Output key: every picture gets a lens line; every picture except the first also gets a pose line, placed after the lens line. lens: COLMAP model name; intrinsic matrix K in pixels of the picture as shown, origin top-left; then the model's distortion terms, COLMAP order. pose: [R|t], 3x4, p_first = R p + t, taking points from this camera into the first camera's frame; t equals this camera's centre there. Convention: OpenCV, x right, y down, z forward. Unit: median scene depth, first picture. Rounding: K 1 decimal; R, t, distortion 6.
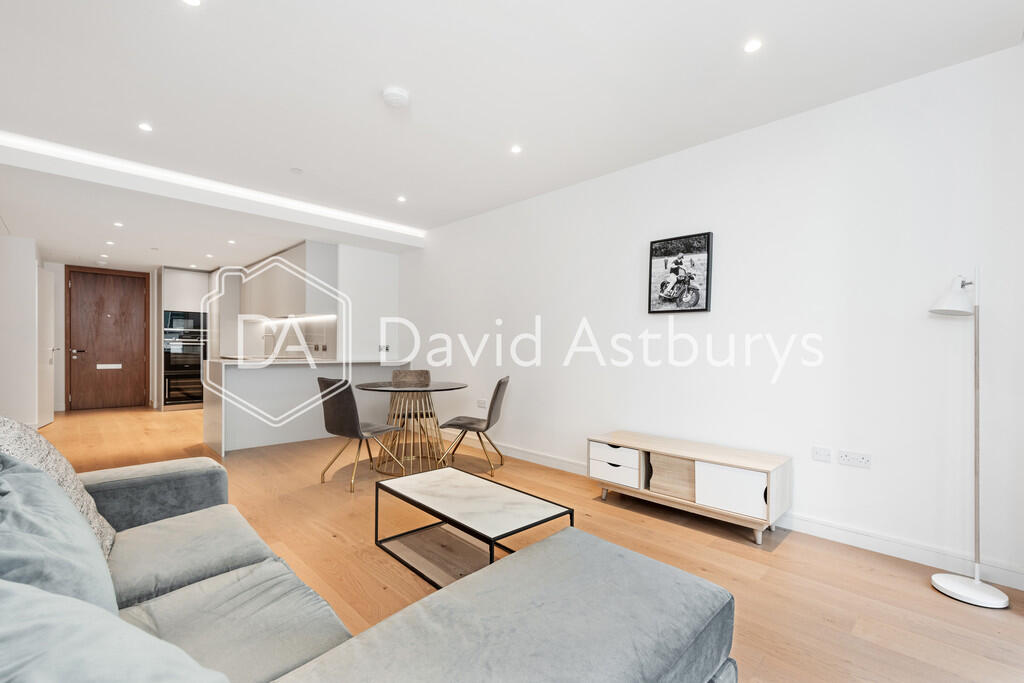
lens RADIAL K [[444.0, 0, 511.2], [0, 444.0, 359.7], [0, 0, 1]] dist [0.018290, -0.007913]
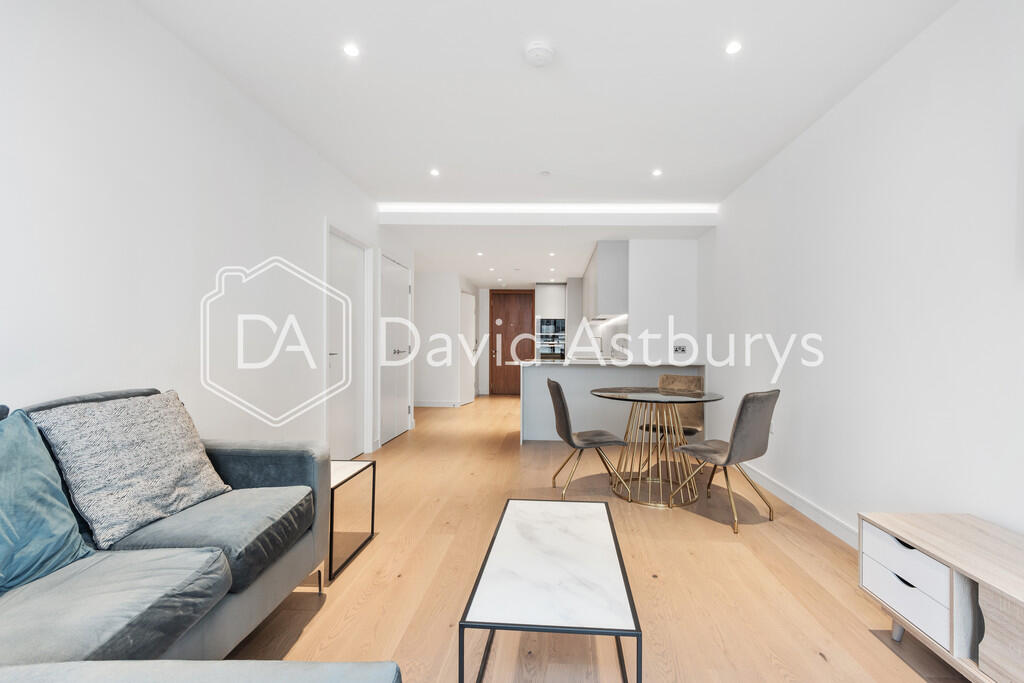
lens RADIAL K [[453.3, 0, 531.1], [0, 453.3, 353.5], [0, 0, 1]] dist [0.018889, -0.010733]
pose [[0.684433, 0.006468, -0.729047, 0.128371], [-0.019511, 0.999765, -0.009447, -0.002268], [0.728814, 0.020690, 0.684399, 0.137941]]
